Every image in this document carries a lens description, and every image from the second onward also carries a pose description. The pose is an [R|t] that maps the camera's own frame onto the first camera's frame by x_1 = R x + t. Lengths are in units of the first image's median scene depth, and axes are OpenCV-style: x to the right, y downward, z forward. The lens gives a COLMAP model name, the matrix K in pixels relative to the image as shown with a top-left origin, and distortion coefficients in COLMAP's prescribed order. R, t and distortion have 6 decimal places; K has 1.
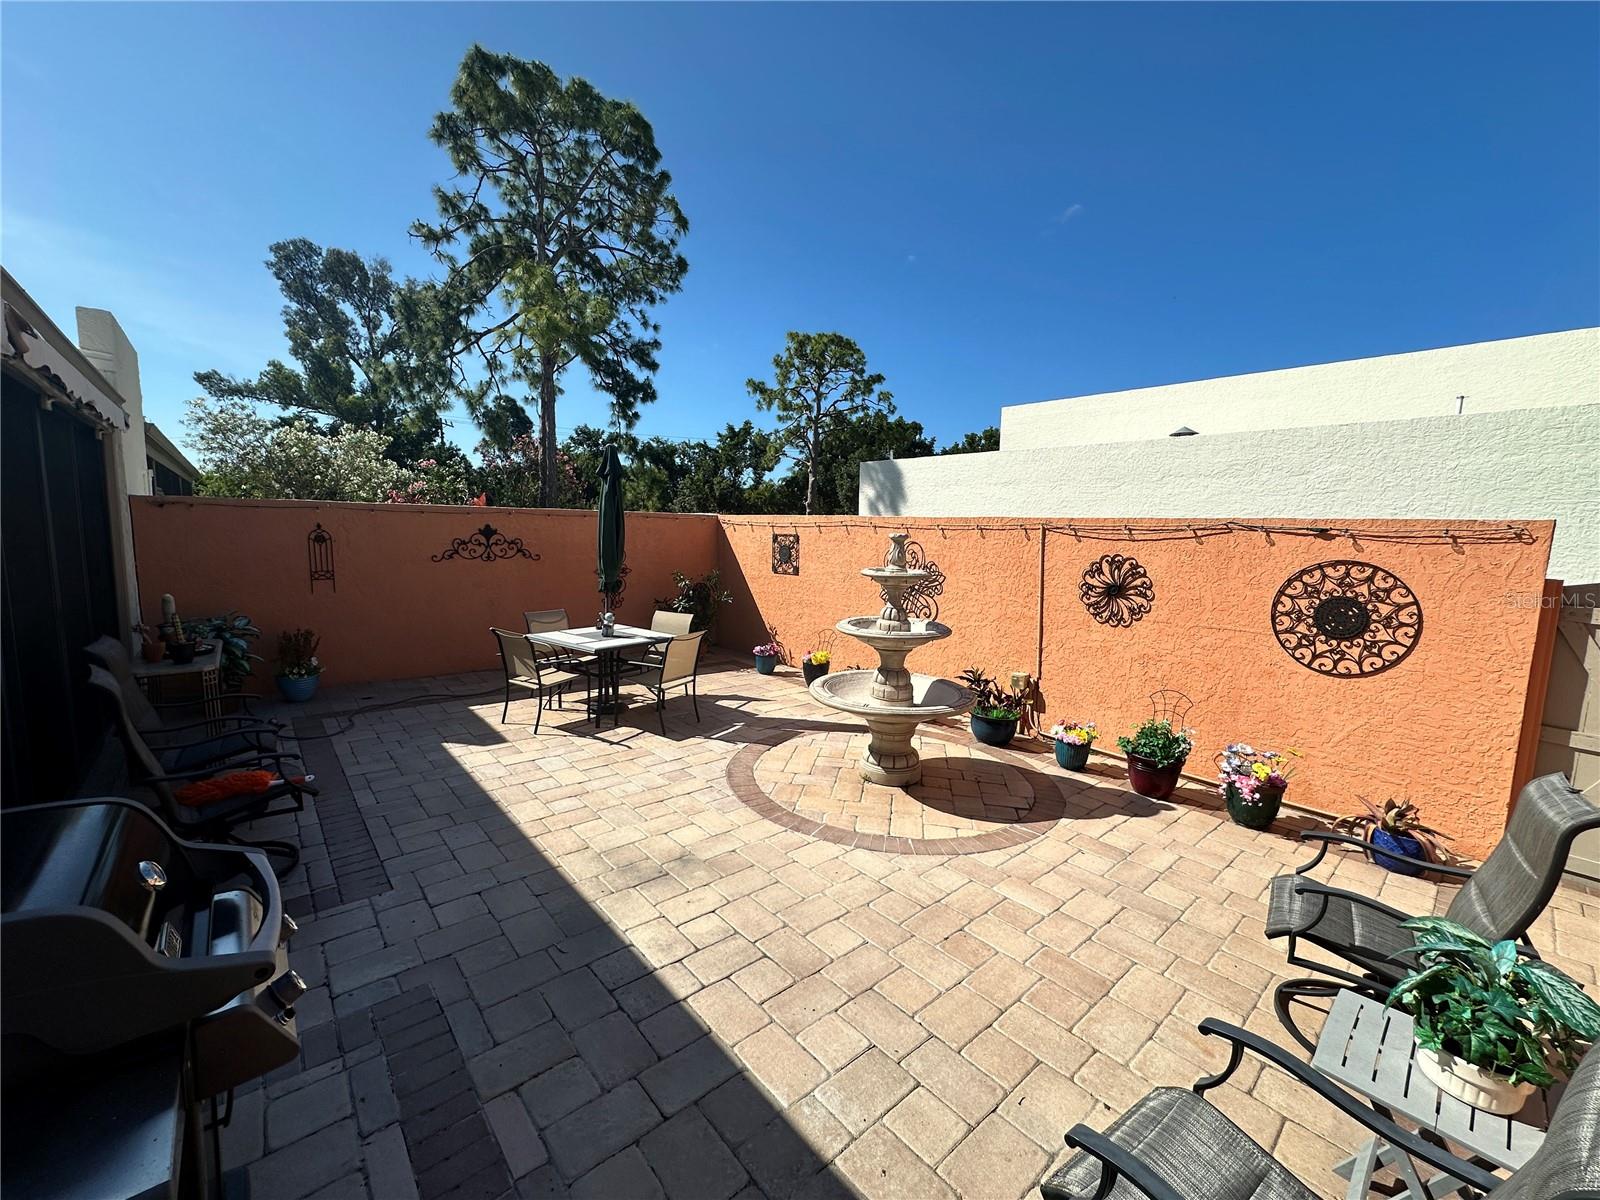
lens RADIAL K [[637.2, 0, 796.4], [0, 637.2, 600.4], [0, 0, 1]] dist [-0.003336, 0.000906]
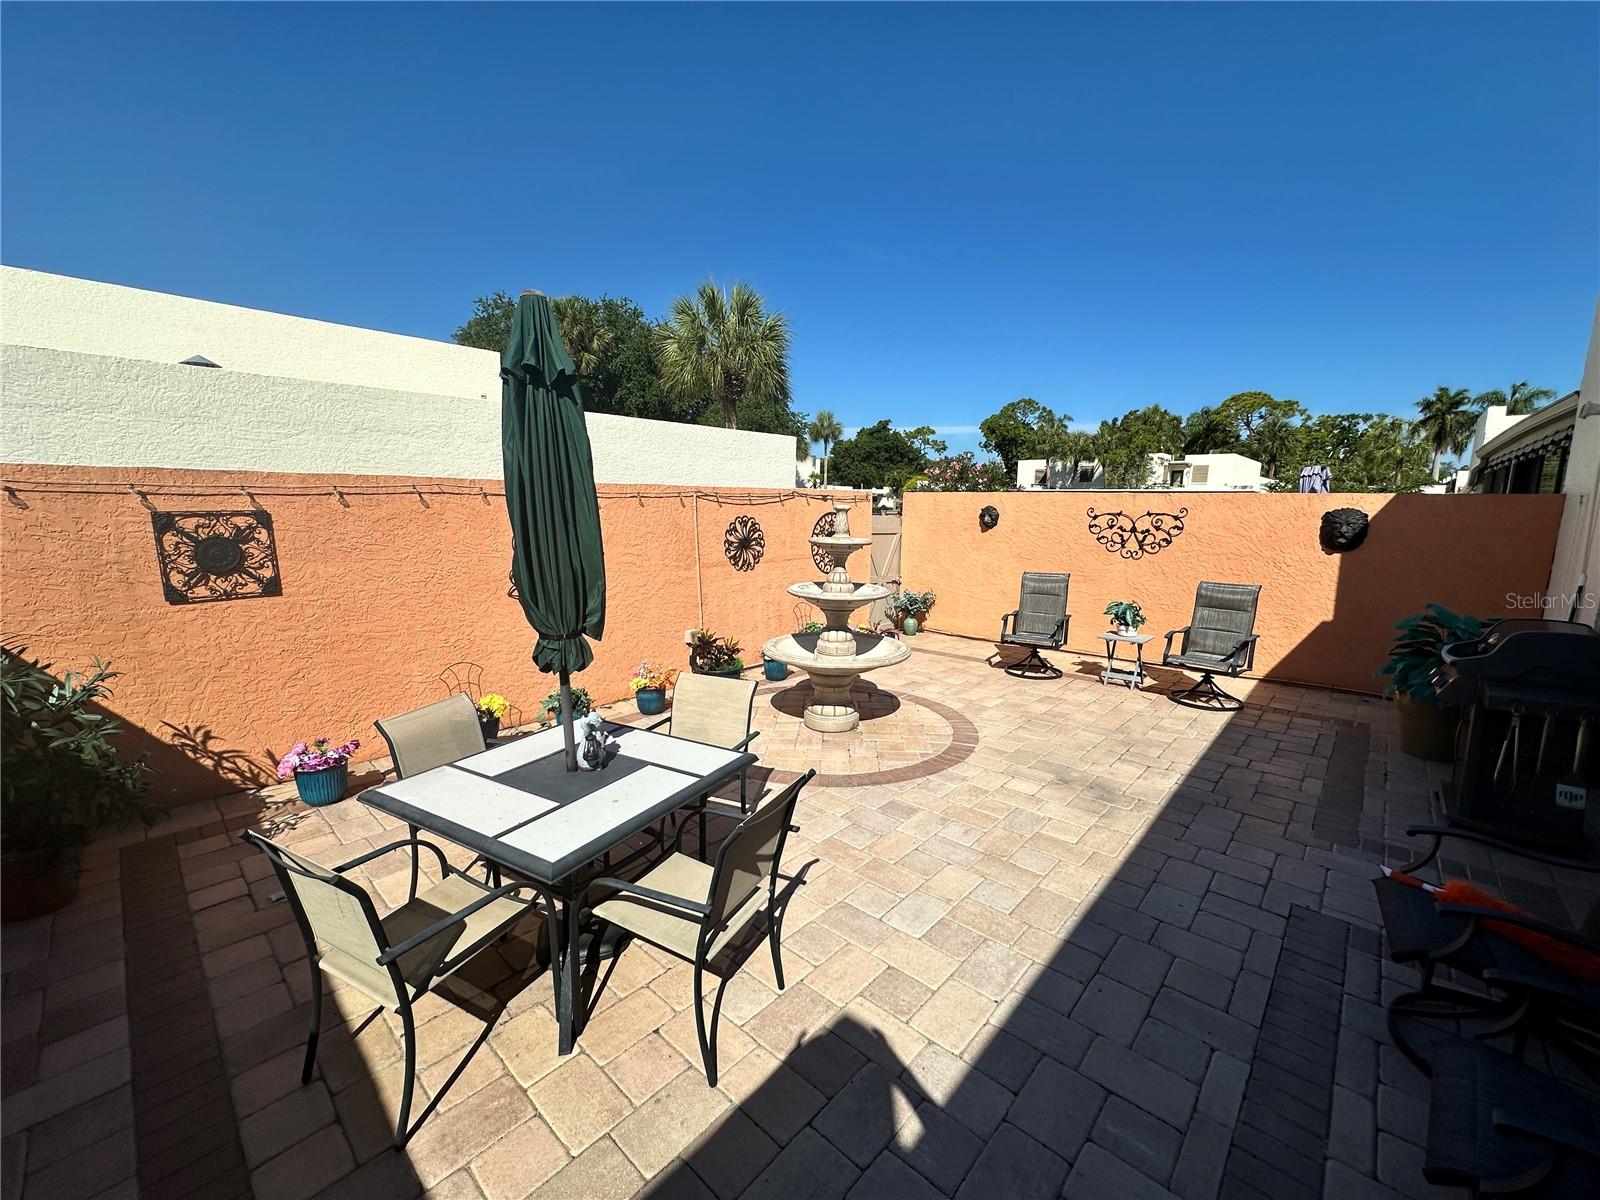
lens RADIAL K [[637.2, 0, 801.6], [0, 637.2, 605.1], [0, 0, 1]] dist [-0.003336, 0.000906]
pose [[-0.111277, -0.181777, 0.977023, -0.789958], [0.103251, 0.975694, 0.193289, -0.129572], [-0.988411, 0.122388, -0.089803, 0.997172]]
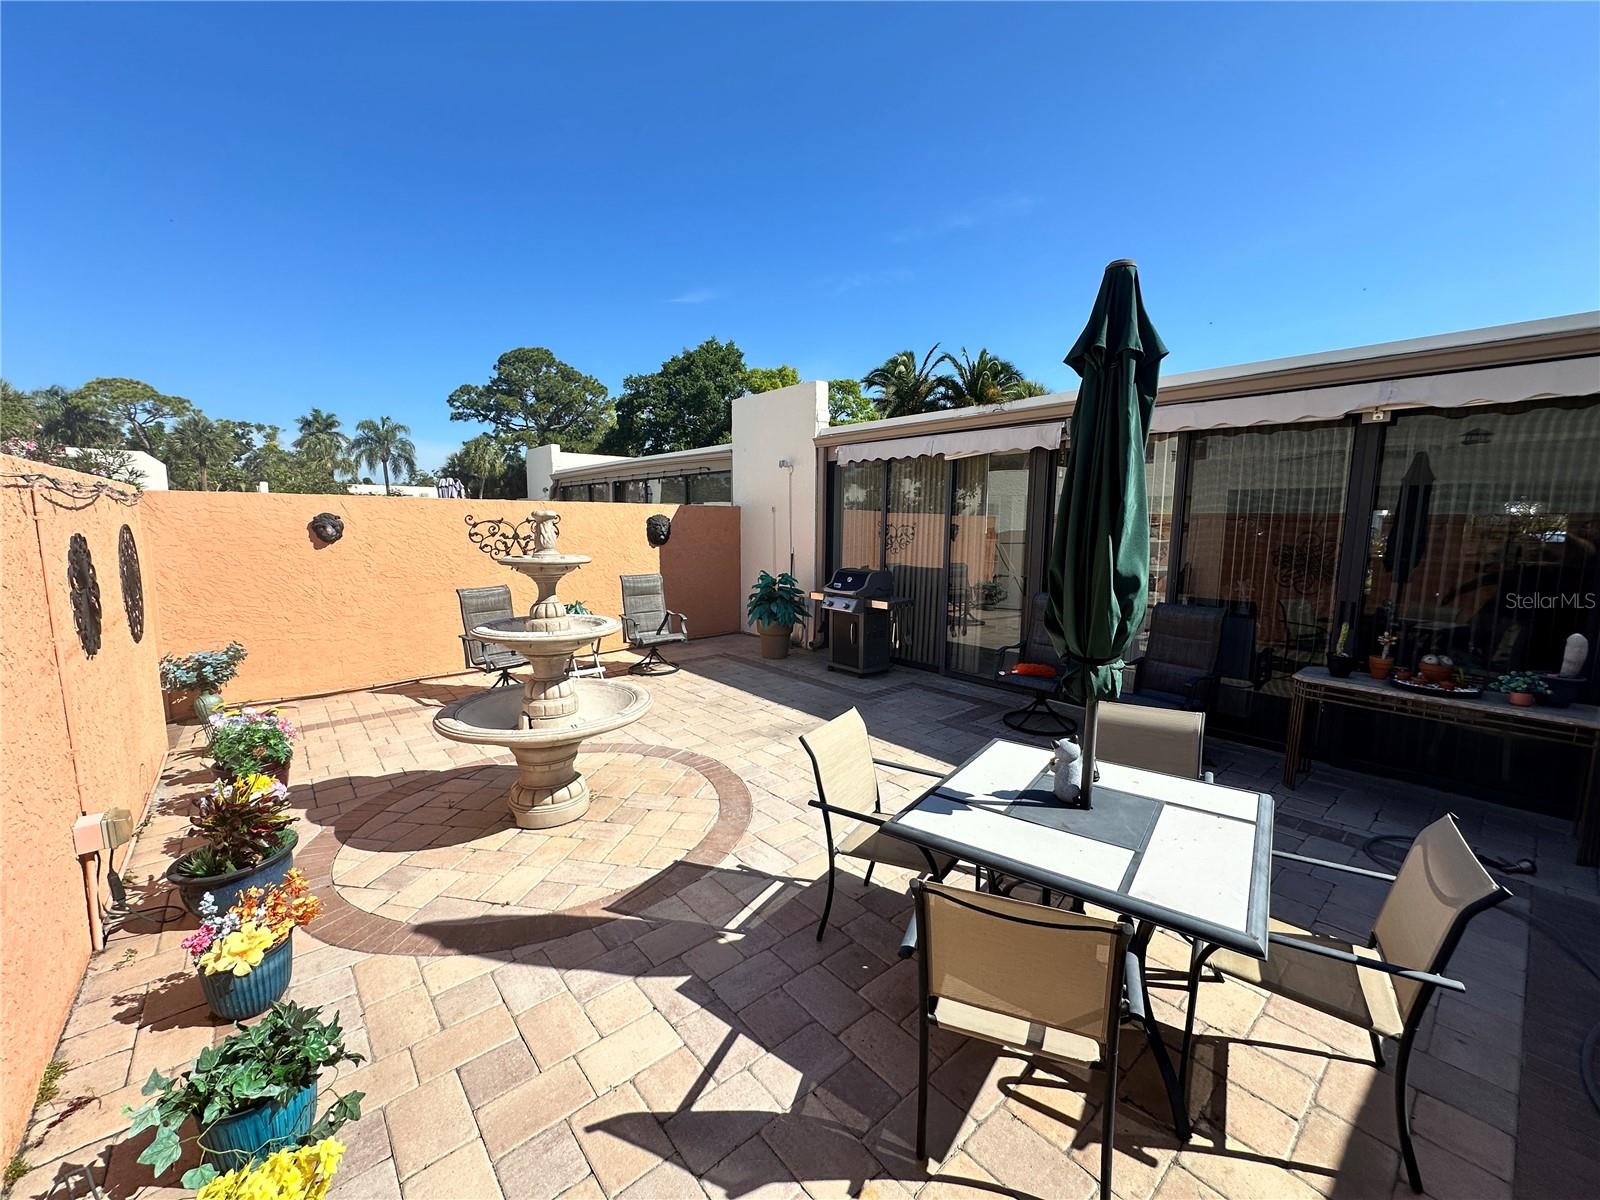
lens RADIAL K [[637.2, 0, 798.8], [0, 637.2, 597.4], [0, 0, 1]] dist [-0.003336, 0.000906]
pose [[-0.999430, -0.031985, 0.010840, -0.148009], [-0.028537, 0.971465, 0.235461, -0.164976], [-0.018062, 0.235018, -0.971823, 1.514728]]
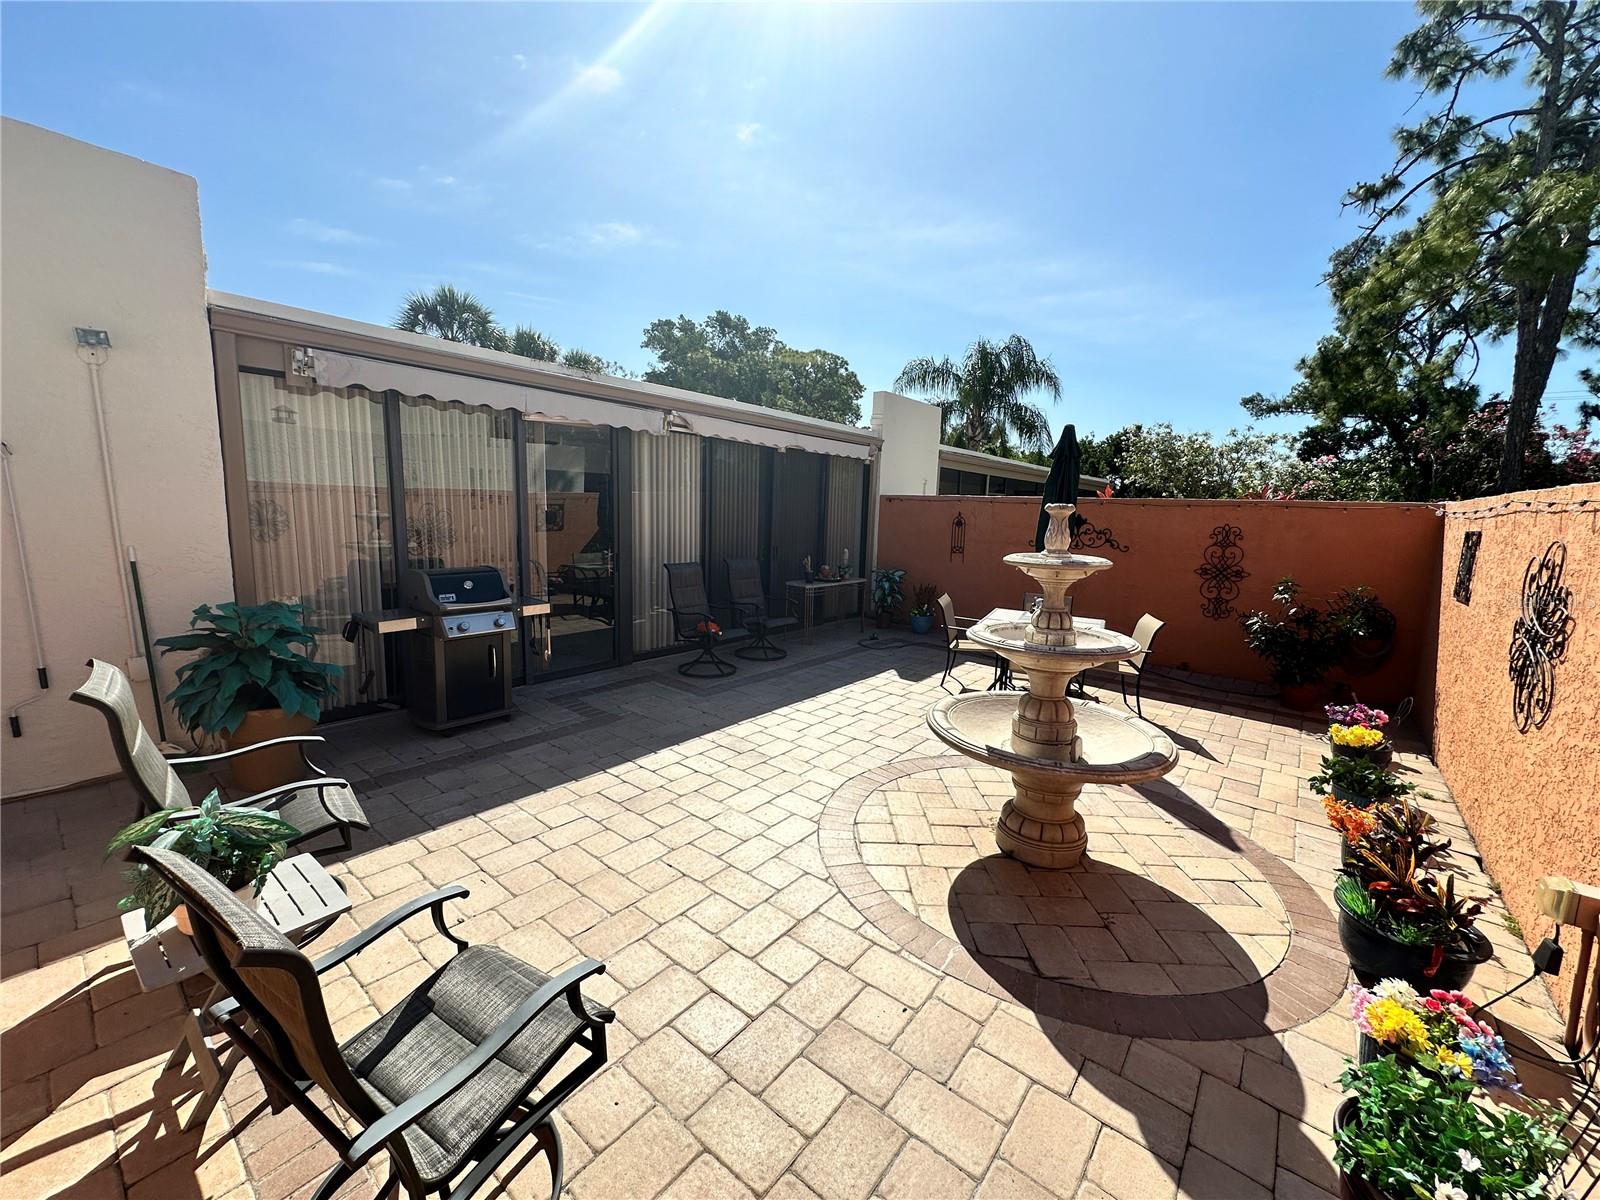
lens RADIAL K [[637.2, 0, 795.3], [0, 637.2, 595.4], [0, 0, 1]] dist [-0.003336, 0.000906]
pose [[0.172029, 0.116660, -0.978160, 0.671931], [-0.142102, 0.985516, 0.092546, -0.024034], [0.974789, 0.123078, 0.186115, 0.504581]]
